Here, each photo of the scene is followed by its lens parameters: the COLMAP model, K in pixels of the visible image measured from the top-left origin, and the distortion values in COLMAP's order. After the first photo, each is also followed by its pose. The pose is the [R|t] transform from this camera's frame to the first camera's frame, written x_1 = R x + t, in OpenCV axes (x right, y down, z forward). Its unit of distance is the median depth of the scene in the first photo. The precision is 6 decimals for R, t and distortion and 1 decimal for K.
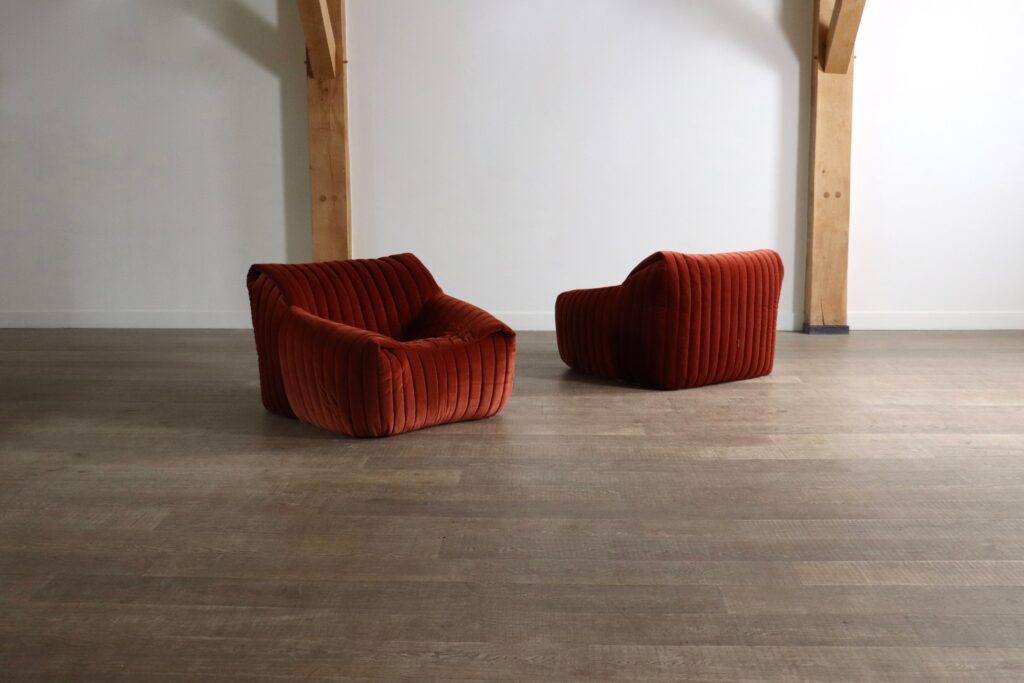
lens RADIAL K [[1120.8, 0, 512.0], [0, 1120.8, 341.5], [0, 0, 1]] dist [-0.106892, 0.222690]
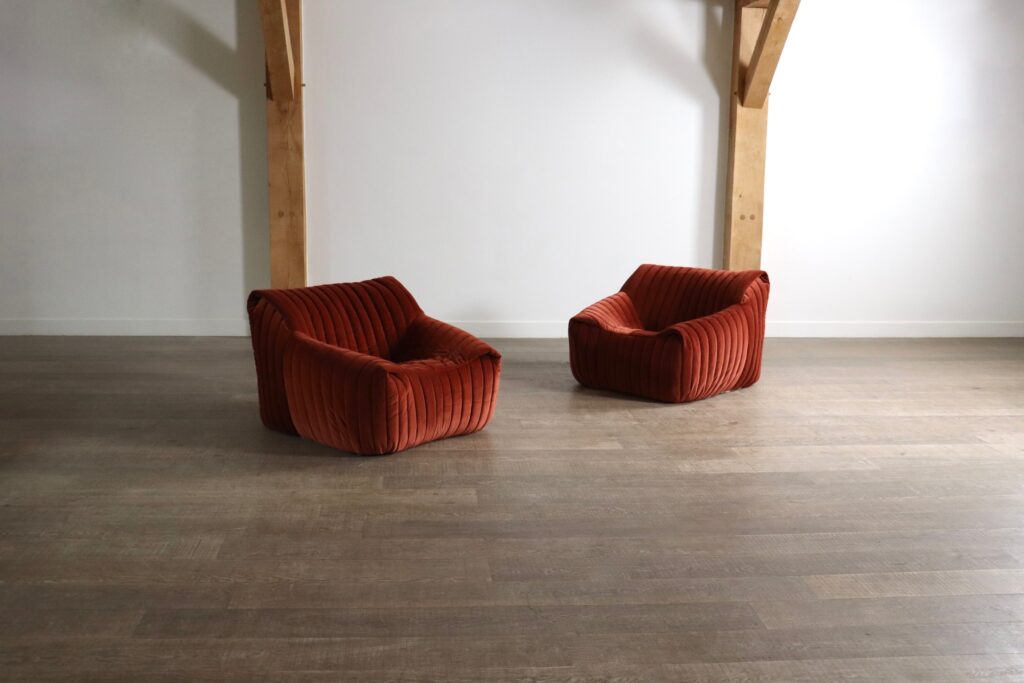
lens RADIAL K [[1042.5, 0, 506.4], [0, 1042.5, 361.3], [0, 0, 1]] dist [-0.122199, 0.206142]
pose [[0.992964, -0.002753, 0.118386, -0.131552], [-0.001854, 0.999246, 0.038781, -0.048144], [-0.118404, -0.038727, 0.992210, -0.009117]]
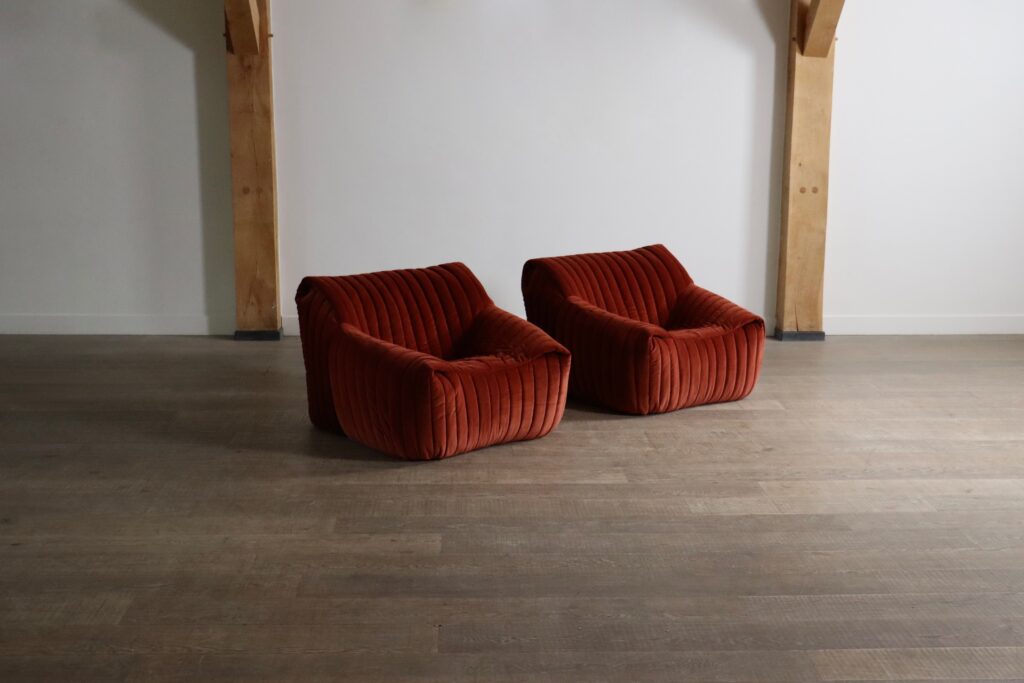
lens RADIAL K [[1269.4, 0, 517.8], [0, 1269.4, 346.4], [0, 0, 1]] dist [-0.067255, 0.336709]
pose [[0.996698, -0.003851, 0.081103, -0.064405], [0.000400, 0.999095, 0.042531, -0.083661], [-0.081194, -0.042359, 0.995798, -0.045937]]
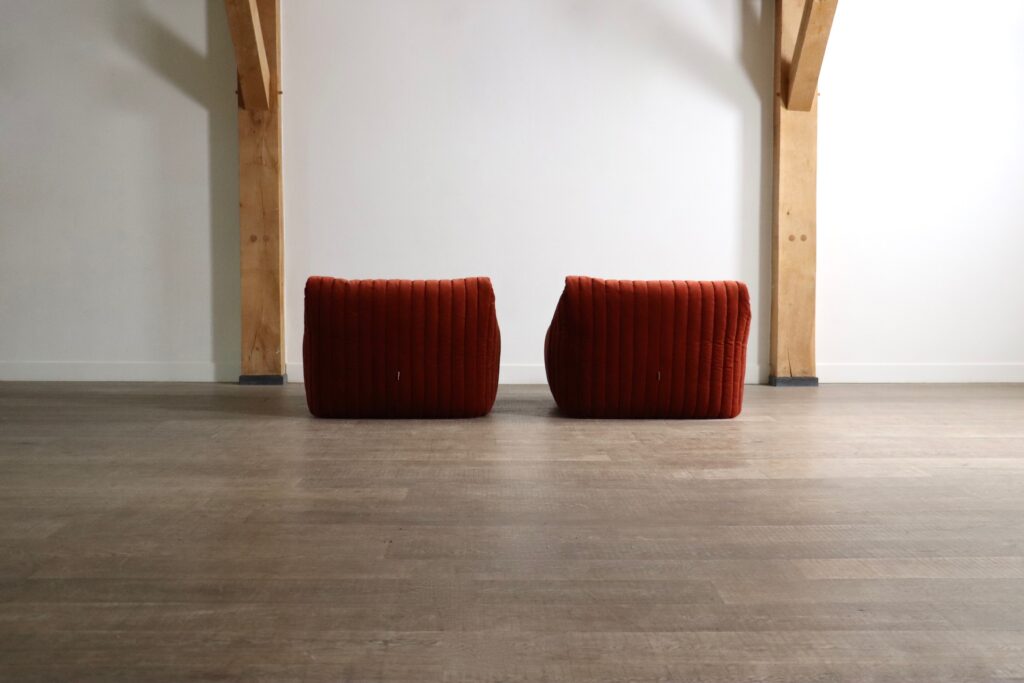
lens RADIAL K [[1169.7, 0, 518.4], [0, 1169.7, 344.1], [0, 0, 1]] dist [-0.074588, 0.271131]
pose [[0.998264, 0.003496, 0.058787, -0.012286], [0.001855, 0.995875, -0.090716, 0.083675], [-0.058862, 0.090668, 0.994140, 0.064360]]
